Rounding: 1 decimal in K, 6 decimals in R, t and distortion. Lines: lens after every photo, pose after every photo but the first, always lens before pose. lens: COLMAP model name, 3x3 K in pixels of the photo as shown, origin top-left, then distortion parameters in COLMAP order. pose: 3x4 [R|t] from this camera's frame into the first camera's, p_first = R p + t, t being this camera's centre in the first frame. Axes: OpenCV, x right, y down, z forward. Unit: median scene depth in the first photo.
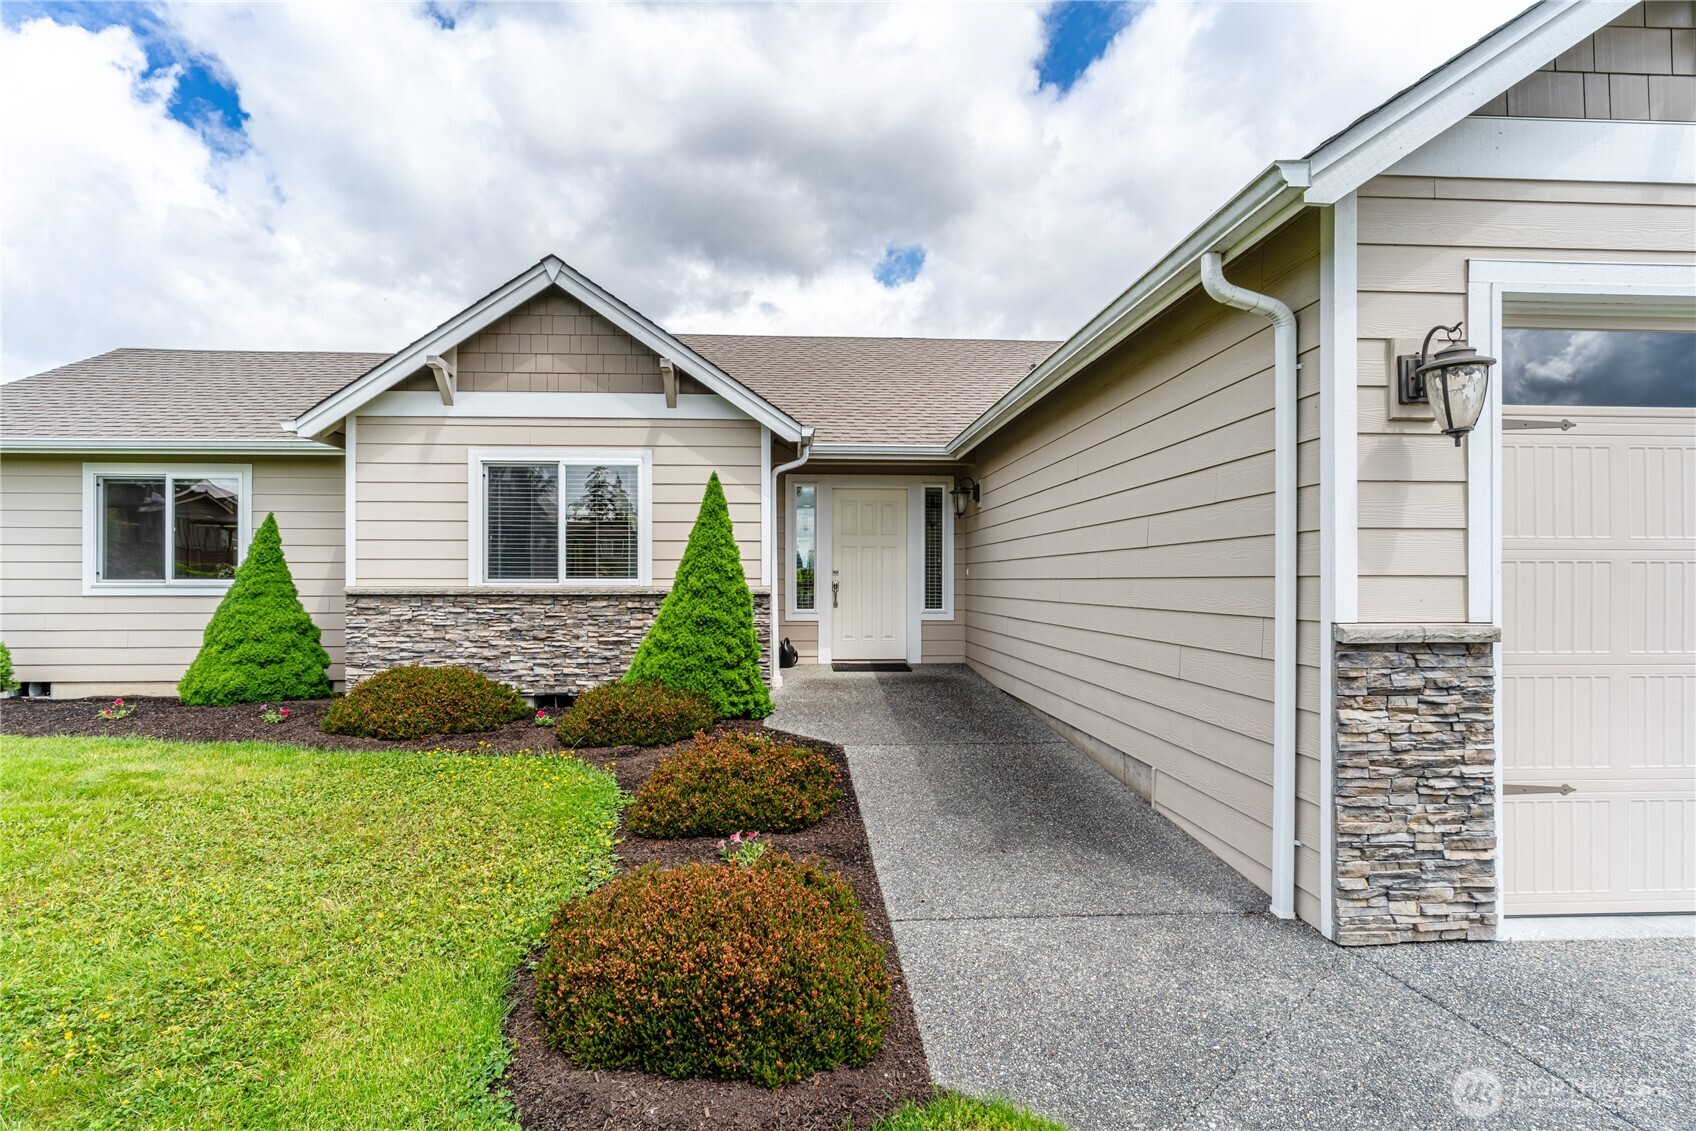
lens RADIAL K [[949.2, 0, 779.1], [0, 949.2, 585.1], [0, 0, 1]] dist [0.001030, 0.000429]
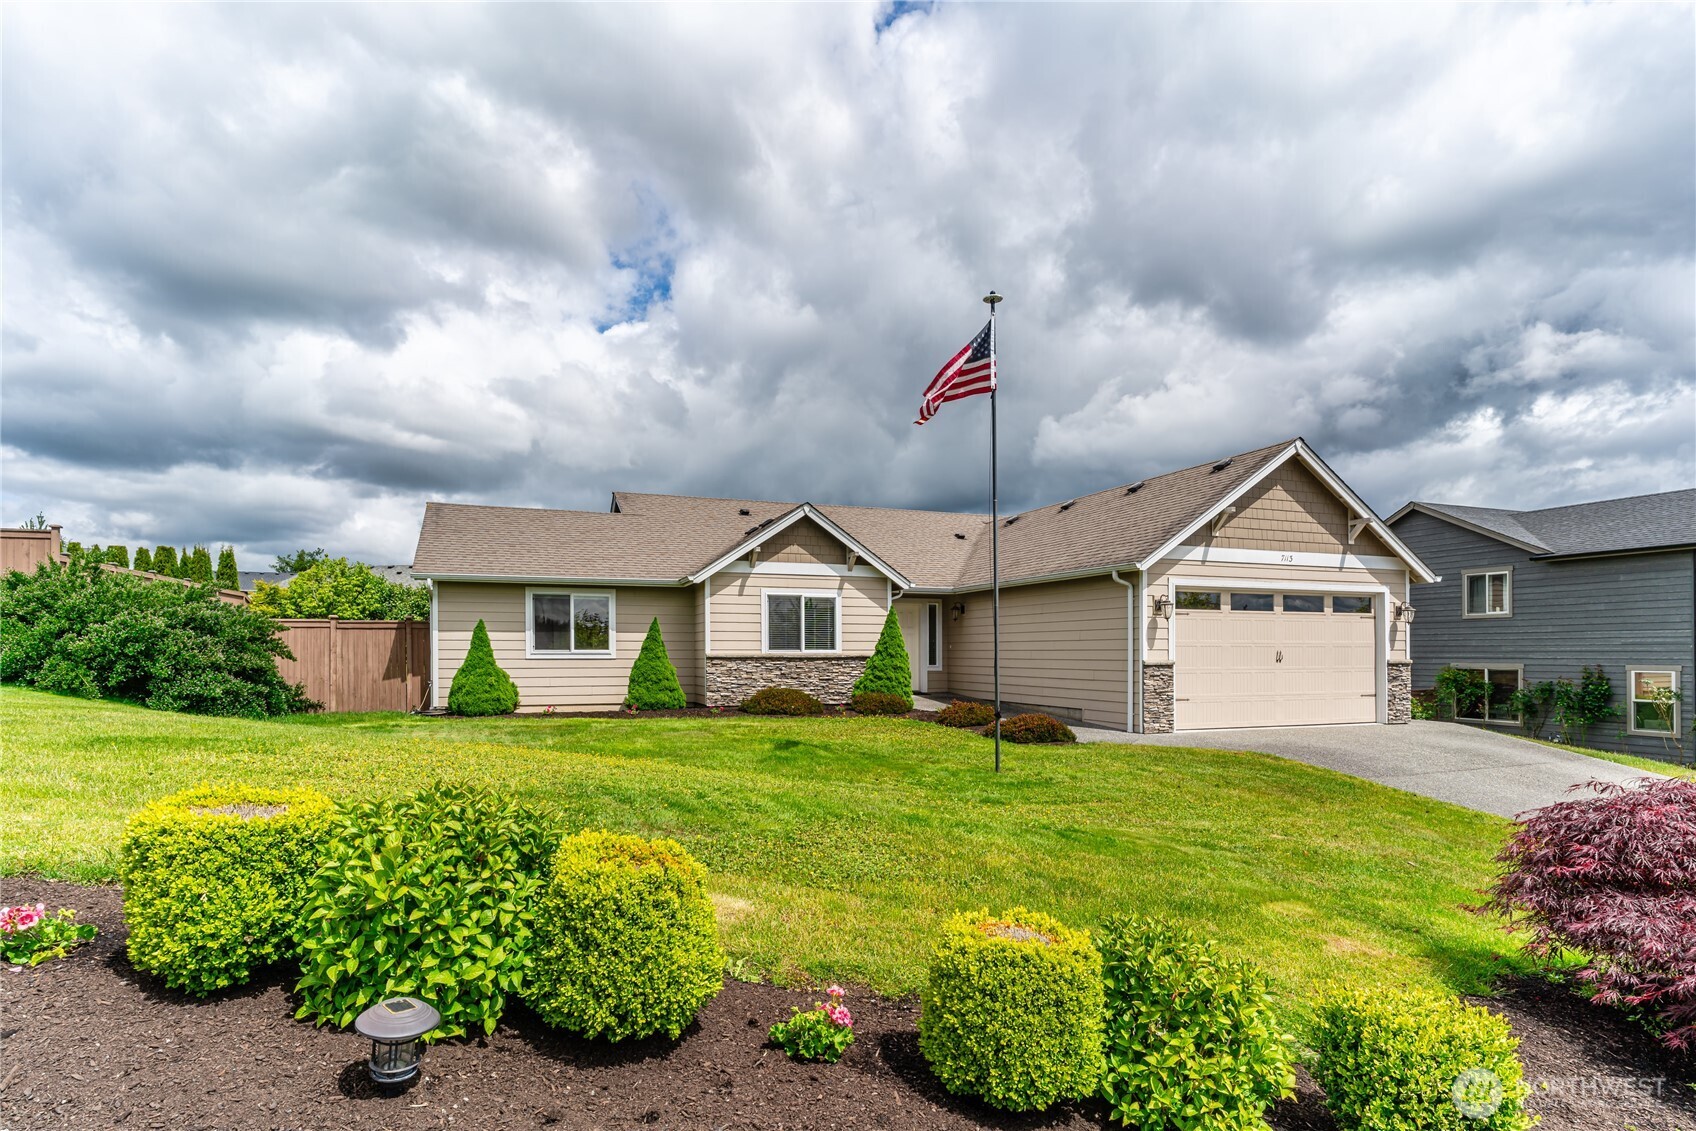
lens RADIAL K [[904.3, 0, 841.5], [0, 904.3, 656.7], [0, 0, 1]] dist [-0.001020, 0.000036]
pose [[0.952522, -0.001263, 0.304466, -0.777706], [0.000957, 0.999999, 0.001153, 0.006409], [-0.304467, -0.000807, 0.952523, -0.986131]]
